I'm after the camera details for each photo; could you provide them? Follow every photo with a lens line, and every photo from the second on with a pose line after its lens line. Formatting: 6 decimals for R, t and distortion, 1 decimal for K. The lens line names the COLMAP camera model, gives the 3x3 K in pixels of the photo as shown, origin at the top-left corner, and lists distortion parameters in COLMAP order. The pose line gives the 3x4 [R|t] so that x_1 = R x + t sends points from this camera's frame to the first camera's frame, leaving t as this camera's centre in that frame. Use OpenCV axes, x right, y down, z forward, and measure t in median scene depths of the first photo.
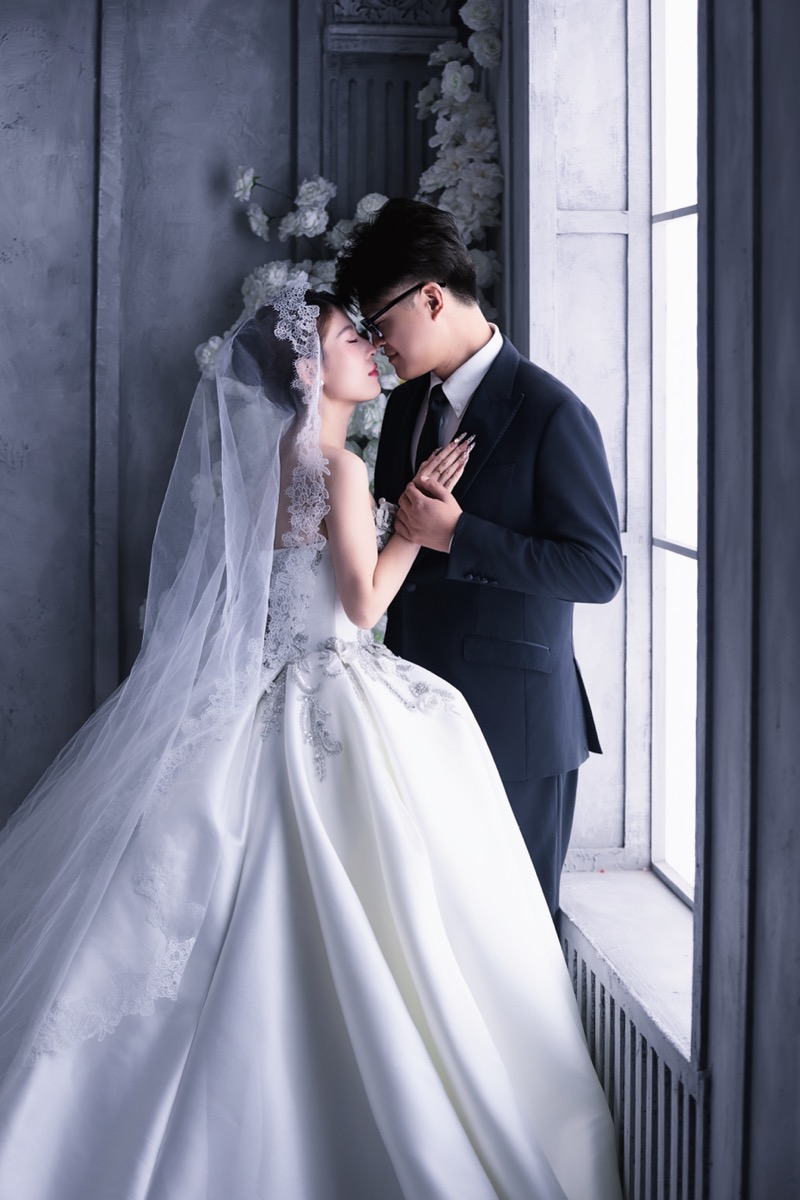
lens RADIAL K [[2845.4, 0, 400.0], [0, 2845.4, 600.0], [0, 0, 1]] dist [-0.252157, 0.206778]
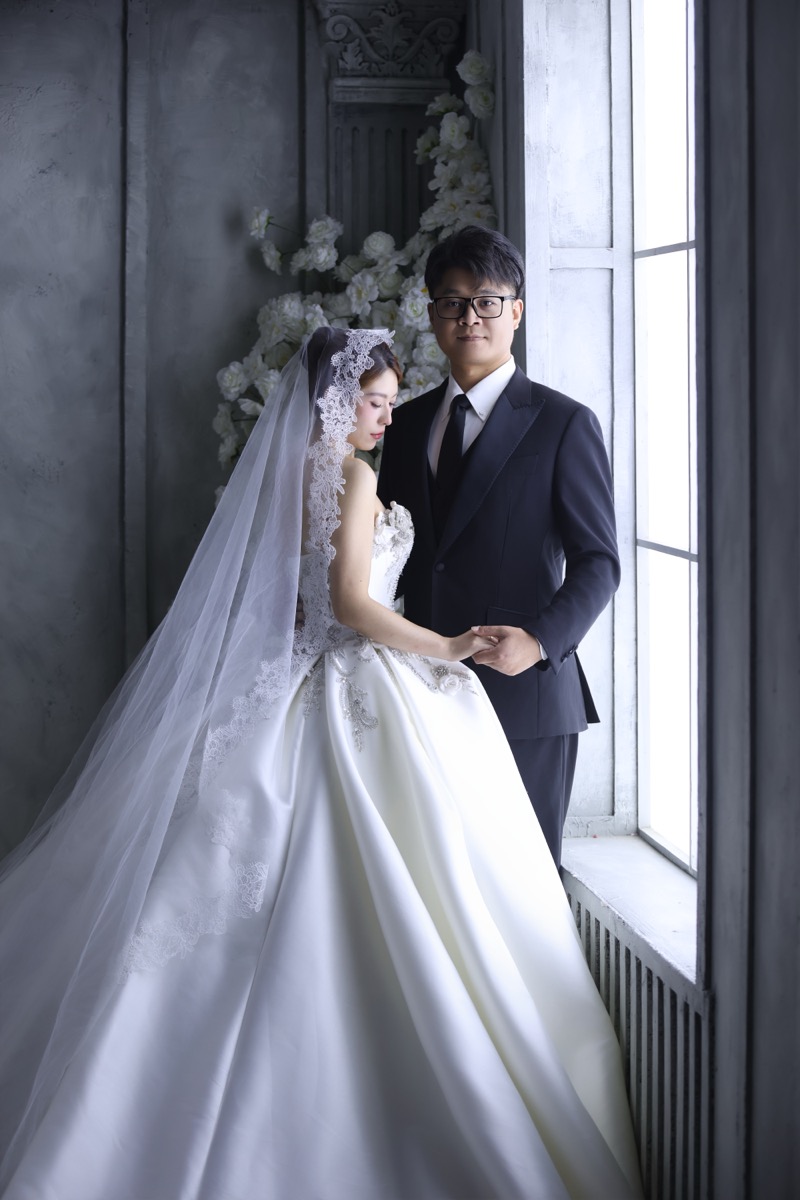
lens RADIAL K [[2856.0, 0, 400.0], [0, 2856.0, 600.0], [0, 0, 1]] dist [-0.148496, -0.373574]
pose [[0.999524, -0.009796, 0.029262, -0.034361], [0.009959, 0.999936, -0.005428, 0.006746], [-0.029206, 0.005717, 0.999557, -0.113769]]
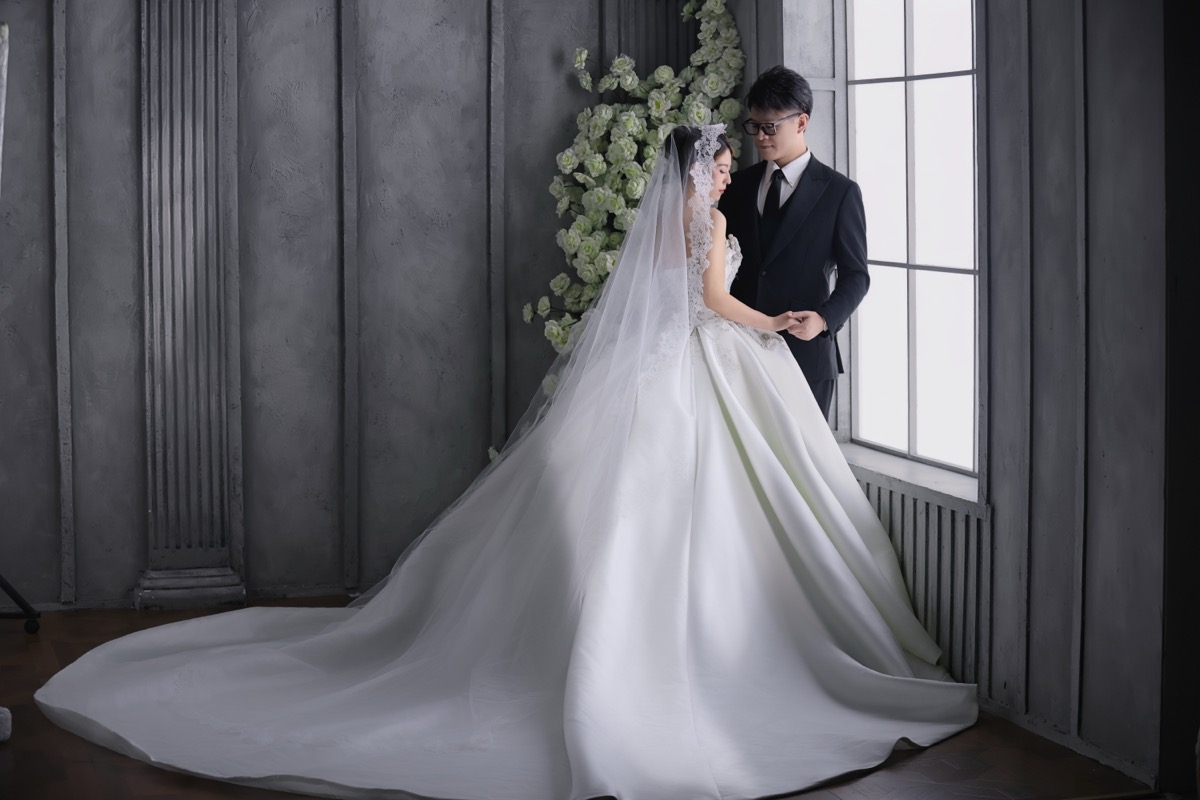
lens RADIAL K [[2431.3, 0, 600.0], [0, 2431.3, 400.0], [0, 0, 1]] dist [-0.287433, 0.056093]
pose [[0.982109, -0.028632, 0.186124, -0.323388], [0.025857, 0.999516, 0.017318, 0.033885], [-0.186530, -0.012195, 0.982374, -0.441431]]
